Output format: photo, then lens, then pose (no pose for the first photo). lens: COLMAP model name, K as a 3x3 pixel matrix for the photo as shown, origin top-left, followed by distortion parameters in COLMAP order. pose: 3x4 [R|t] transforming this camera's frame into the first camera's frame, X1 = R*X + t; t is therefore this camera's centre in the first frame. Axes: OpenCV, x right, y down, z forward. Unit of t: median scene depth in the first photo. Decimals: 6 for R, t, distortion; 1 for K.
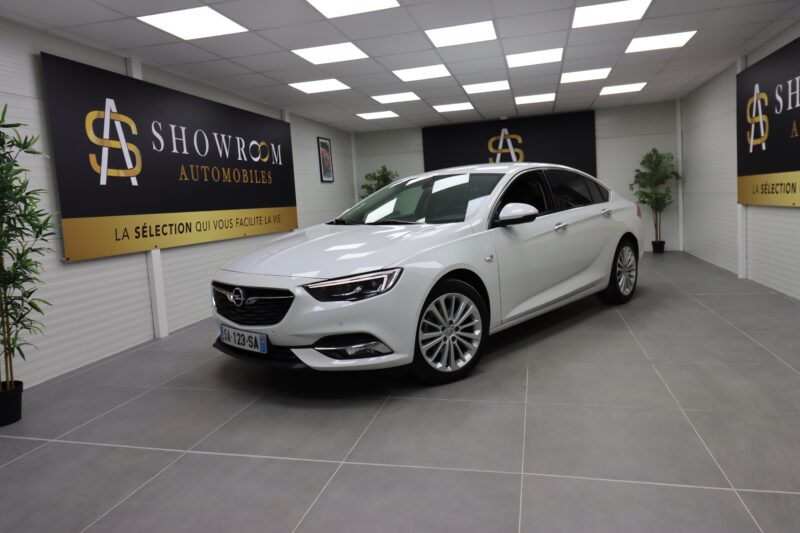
lens RADIAL K [[580.0, 0, 400.0], [0, 580.0, 266.5], [0, 0, 1]] dist [0.011816, 0.003597]
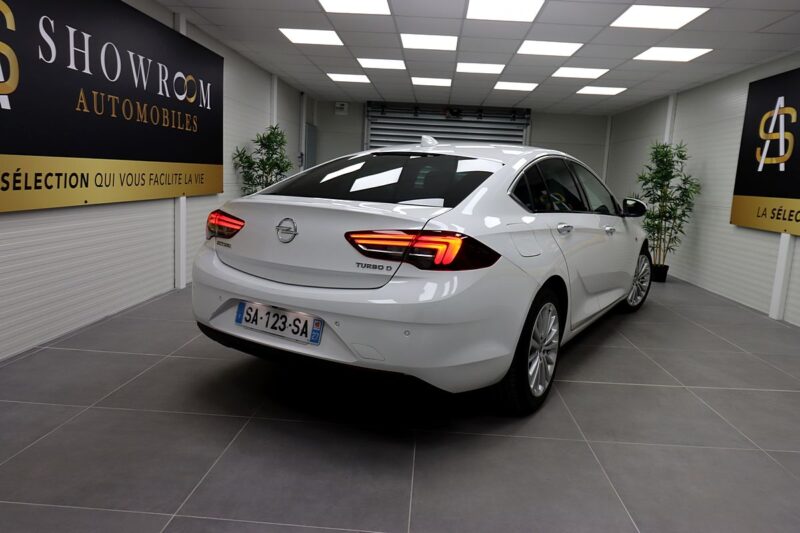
lens RADIAL K [[576.6, 0, 401.3], [0, 576.6, 258.1], [0, 0, 1]] dist [-0.000241, -0.003287]
pose [[0.977076, 0.075326, 0.199120, -0.124910], [-0.081848, 0.996338, 0.024712, -0.022647], [-0.196530, -0.040443, 0.979663, 0.247746]]
